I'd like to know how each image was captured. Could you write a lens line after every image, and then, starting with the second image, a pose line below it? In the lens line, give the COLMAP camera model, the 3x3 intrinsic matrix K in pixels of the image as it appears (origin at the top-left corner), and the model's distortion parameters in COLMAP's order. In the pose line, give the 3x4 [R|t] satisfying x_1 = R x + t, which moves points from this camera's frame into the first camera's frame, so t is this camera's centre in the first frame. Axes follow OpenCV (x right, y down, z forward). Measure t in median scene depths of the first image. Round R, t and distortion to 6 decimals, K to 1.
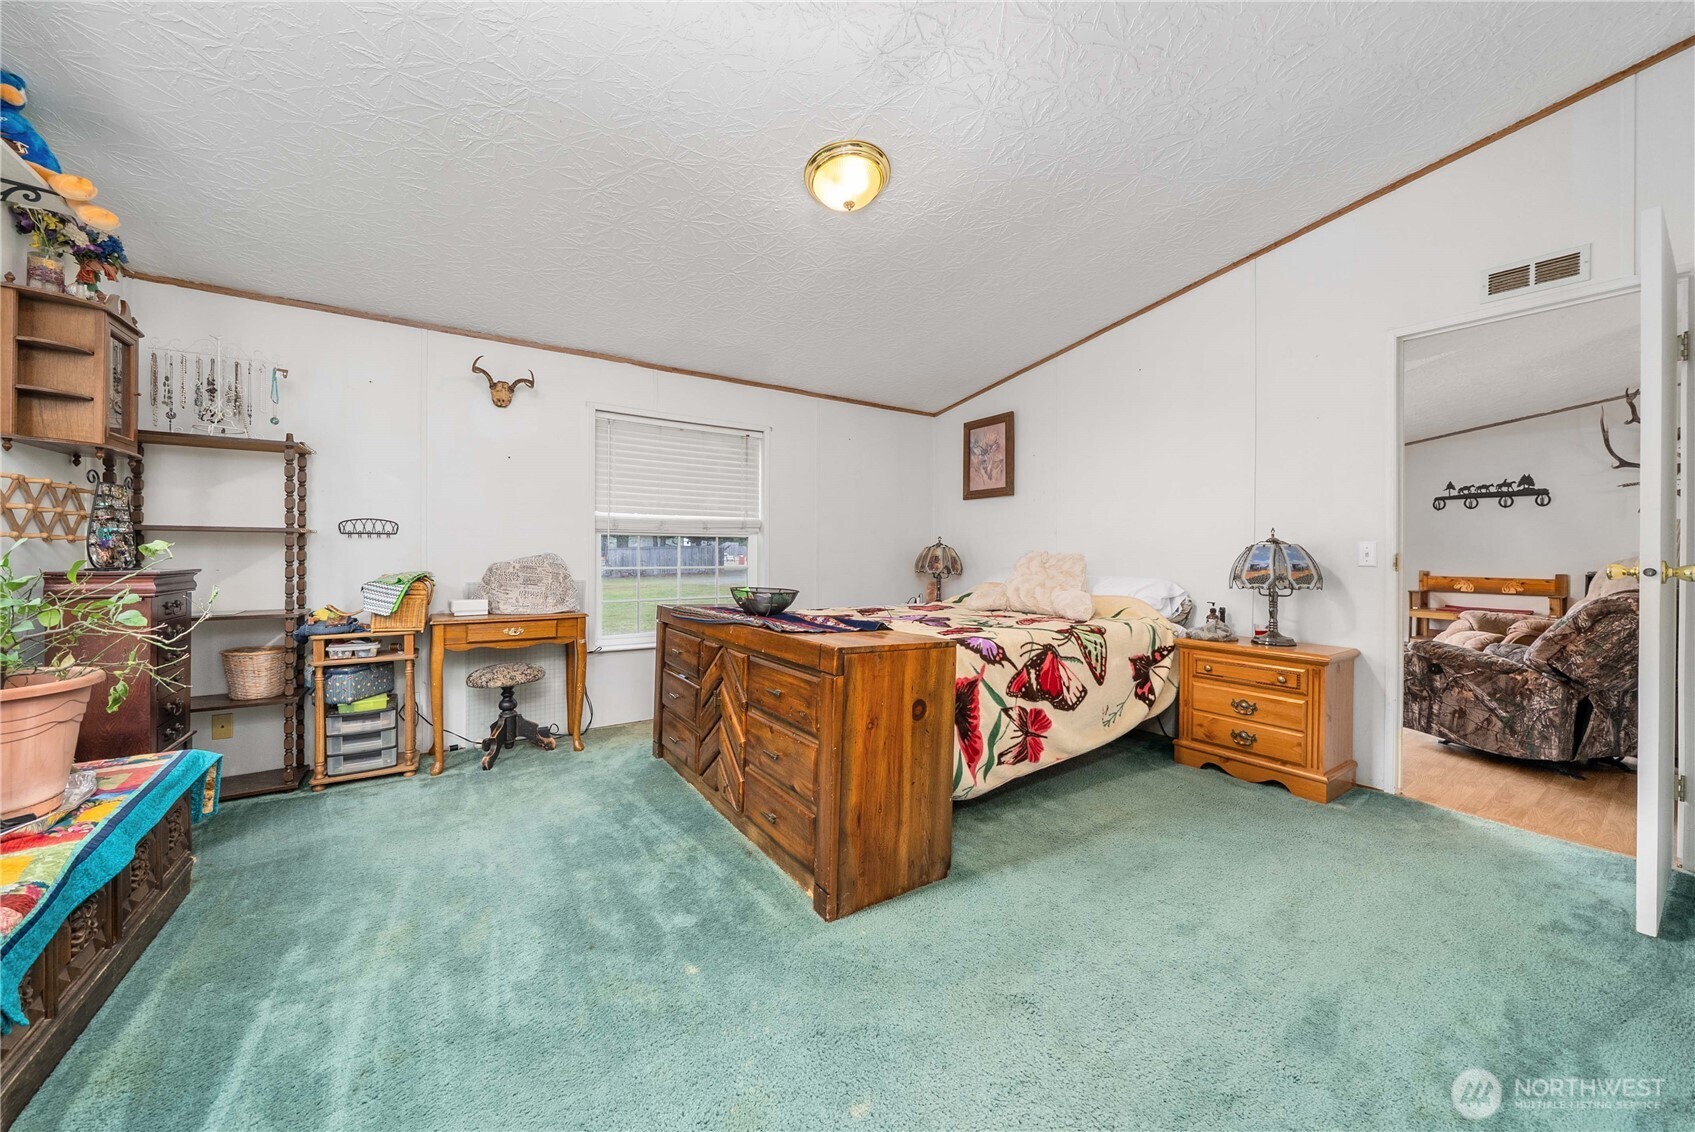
lens RADIAL K [[594.1, 0, 850.8], [0, 594.1, 558.4], [0, 0, 1]] dist [-0.007883, 0.000235]
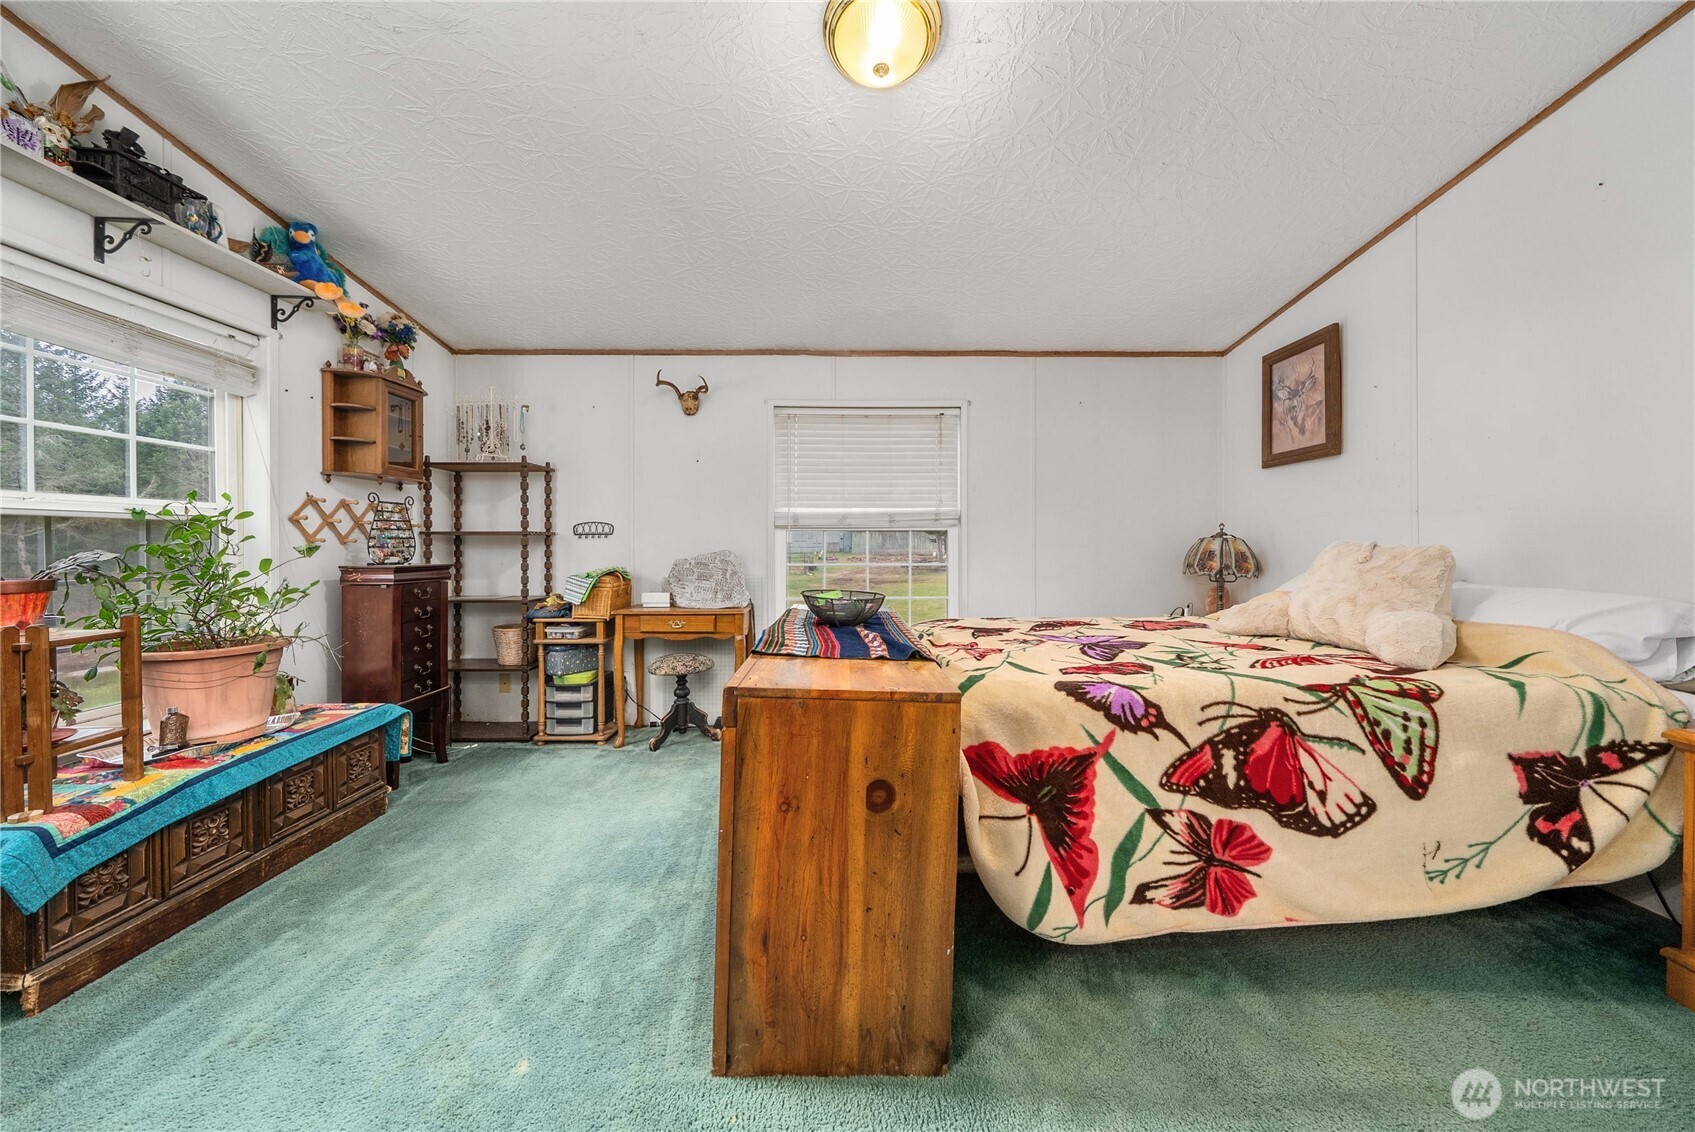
lens RADIAL K [[594.1, 0, 847.3], [0, 594.1, 550.6], [0, 0, 1]] dist [-0.007883, 0.000235]
pose [[0.838659, -0.004111, -0.544641, 0.302695], [0.002229, 0.999989, -0.004115, -0.003892], [0.544652, 0.002237, 0.838659, 0.313358]]
